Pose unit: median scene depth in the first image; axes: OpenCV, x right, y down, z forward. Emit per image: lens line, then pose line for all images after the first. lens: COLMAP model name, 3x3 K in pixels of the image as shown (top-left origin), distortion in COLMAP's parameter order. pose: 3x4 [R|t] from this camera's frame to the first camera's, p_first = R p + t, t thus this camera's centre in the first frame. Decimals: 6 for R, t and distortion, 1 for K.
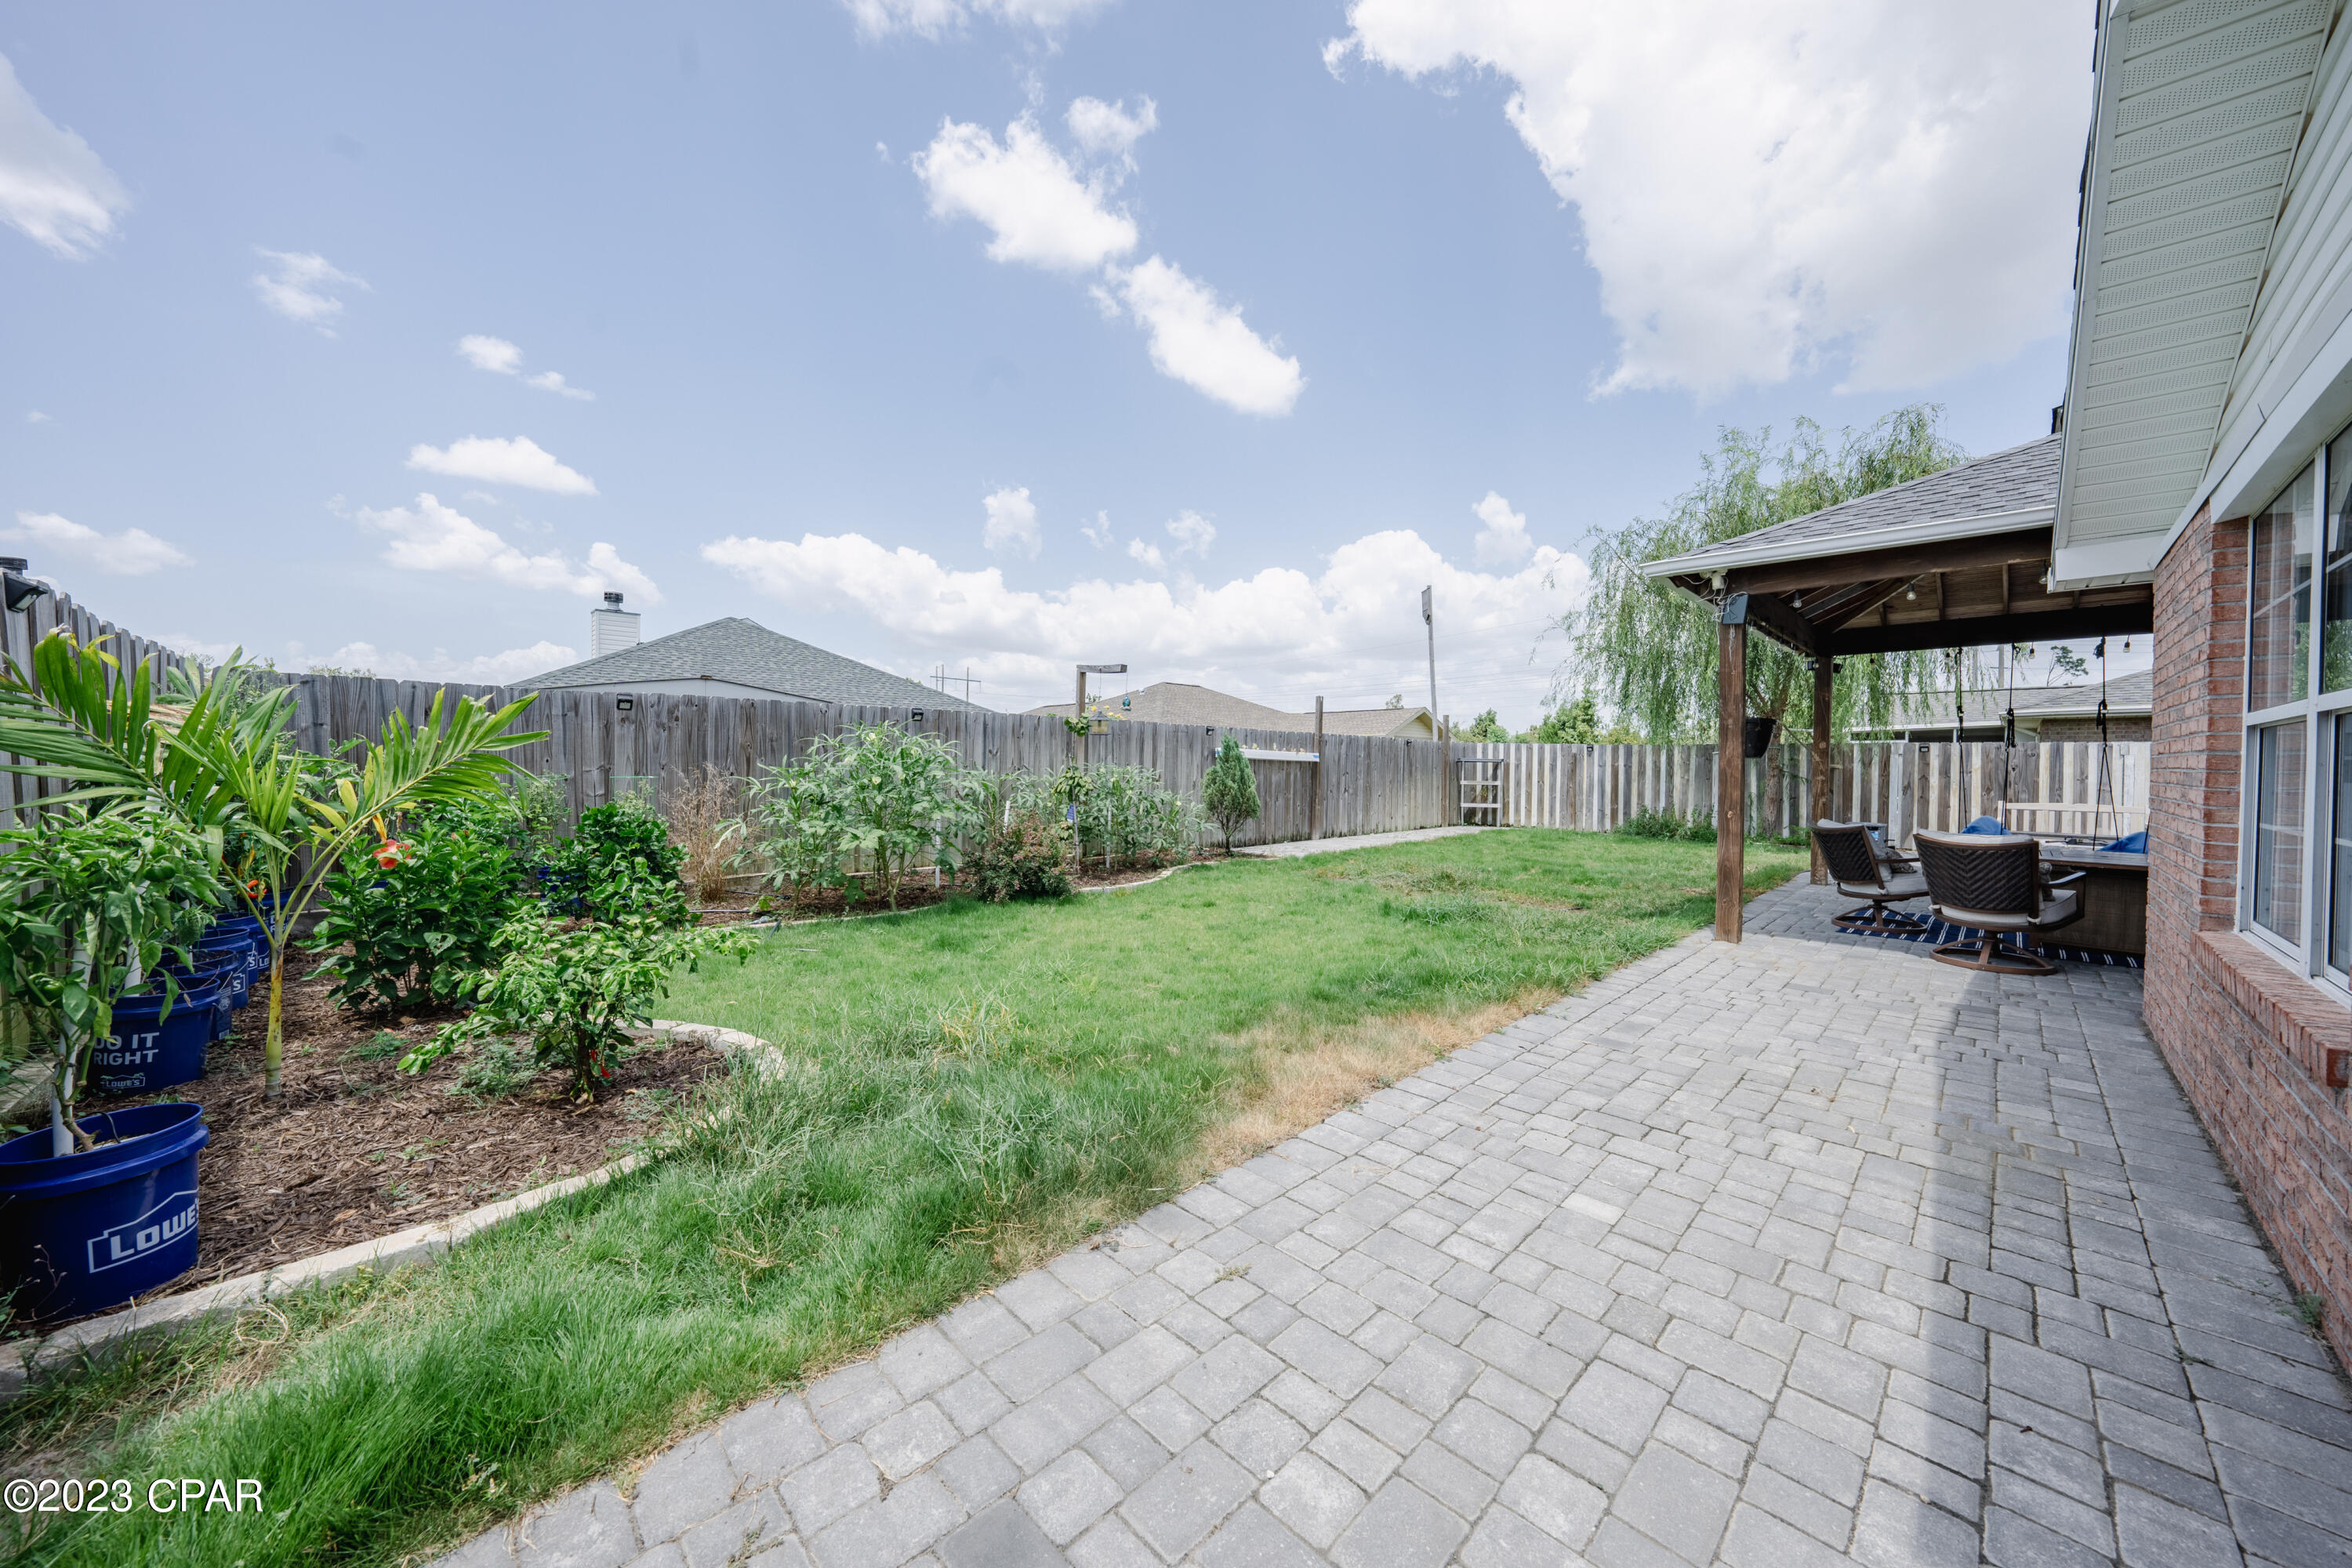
lens RADIAL K [[815.7, 0, 1179.5], [0, 815.7, 780.9], [0, 0, 1]] dist [-0.029199, 0.006700]
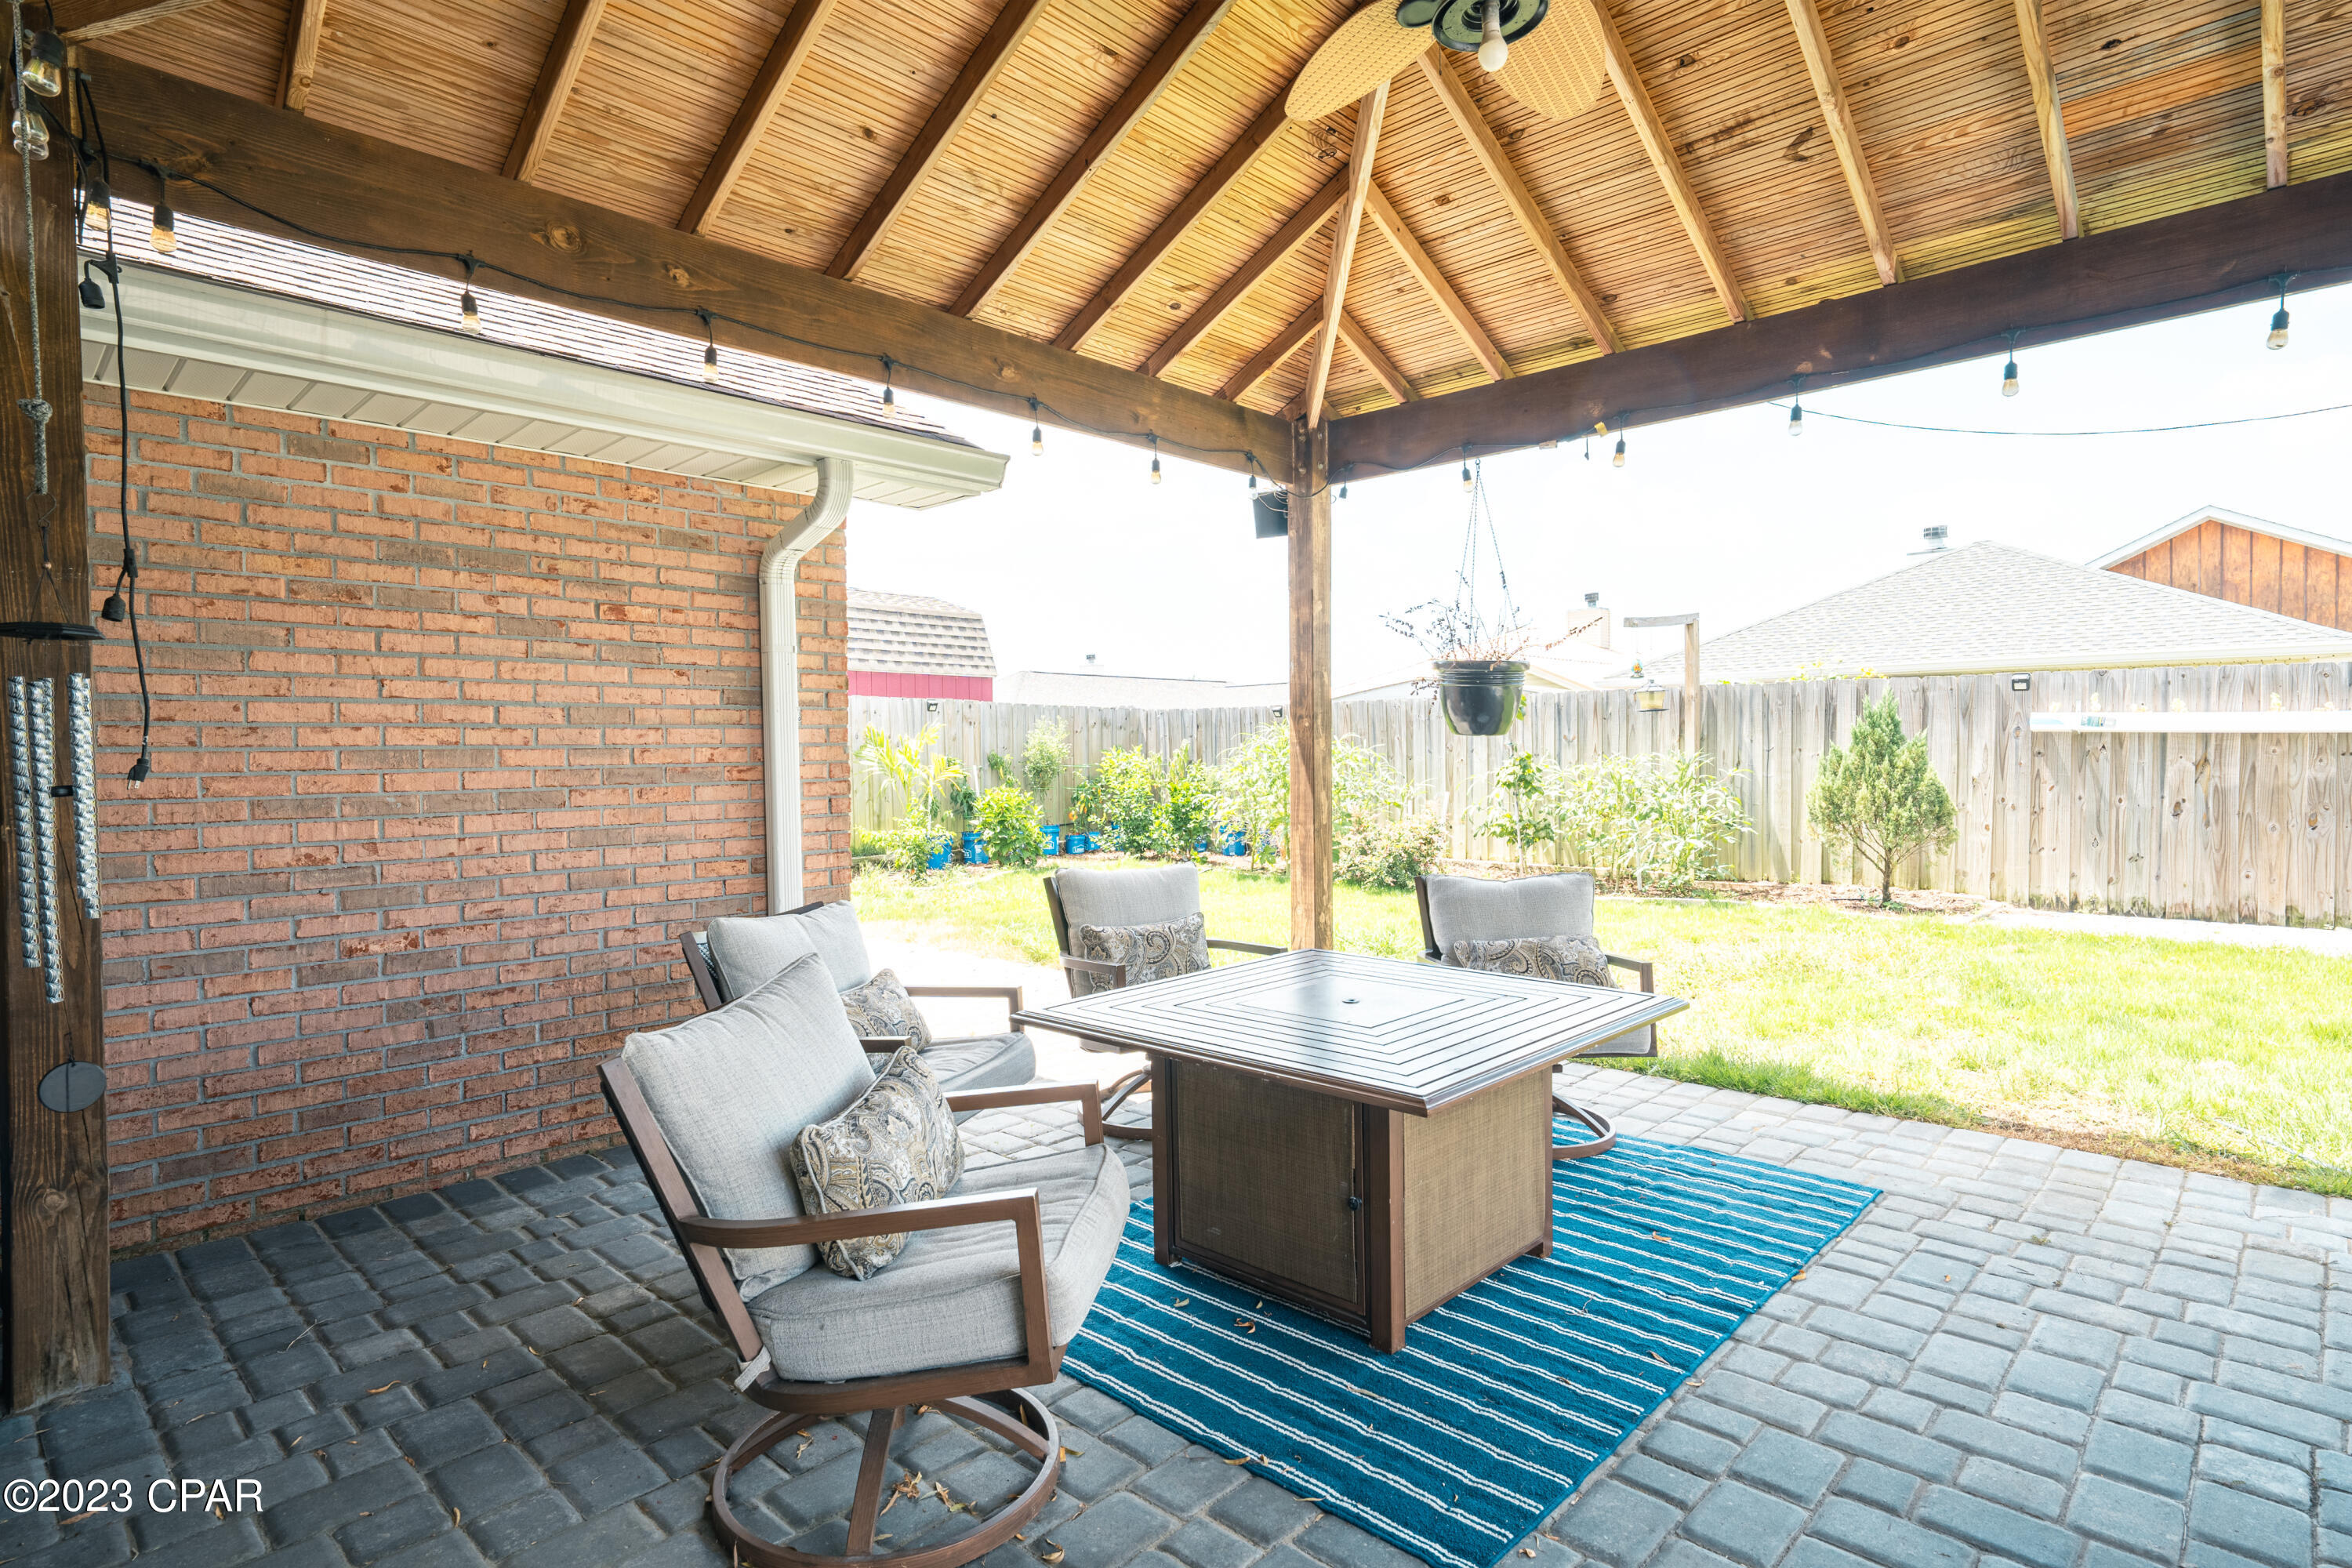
lens RADIAL K [[1210.3, 0, 1174.5], [0, 1210.3, 789.8], [0, 0, 1]] dist [0.004226, 0.002494]
pose [[0.031880, 0.025222, -0.999173, 0.901330], [-0.008850, 0.999649, 0.024952, -0.006940], [0.999453, 0.008047, 0.032092, 0.475155]]
